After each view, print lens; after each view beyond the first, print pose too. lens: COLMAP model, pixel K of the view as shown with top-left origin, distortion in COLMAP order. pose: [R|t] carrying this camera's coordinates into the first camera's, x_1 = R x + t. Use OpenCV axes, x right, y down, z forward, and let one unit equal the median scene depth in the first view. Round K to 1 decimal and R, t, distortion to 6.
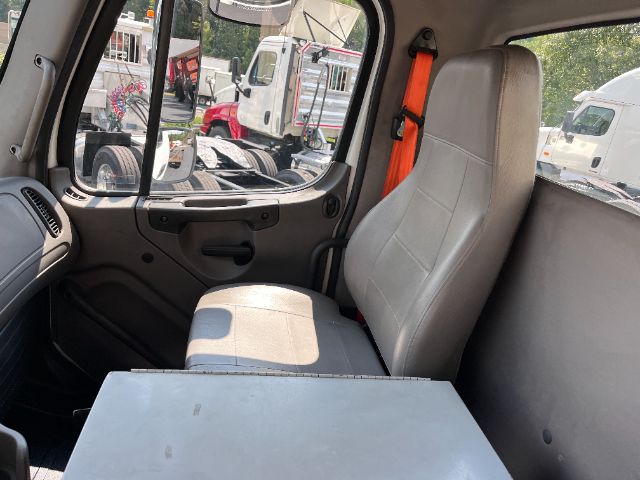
lens RADIAL K [[482.8, 0, 320.0], [0, 482.8, 240.0], [0, 0, 1]] dist [0.085038, -0.122157]
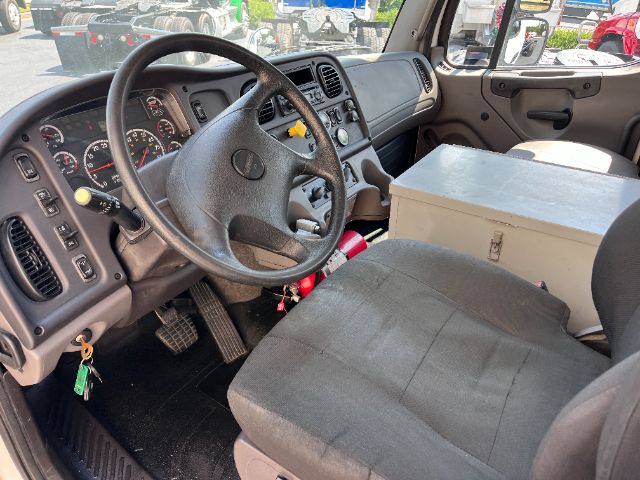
lens RADIAL K [[482.8, 0, 320.0], [0, 482.8, 240.0], [0, 0, 1]] dist [0.085038, -0.122157]
pose [[0.752542, 0.213510, -0.622972, 0.224046], [-0.123139, 0.974921, 0.185383, 0.178981], [0.646929, -0.062796, 0.759960, -0.355319]]
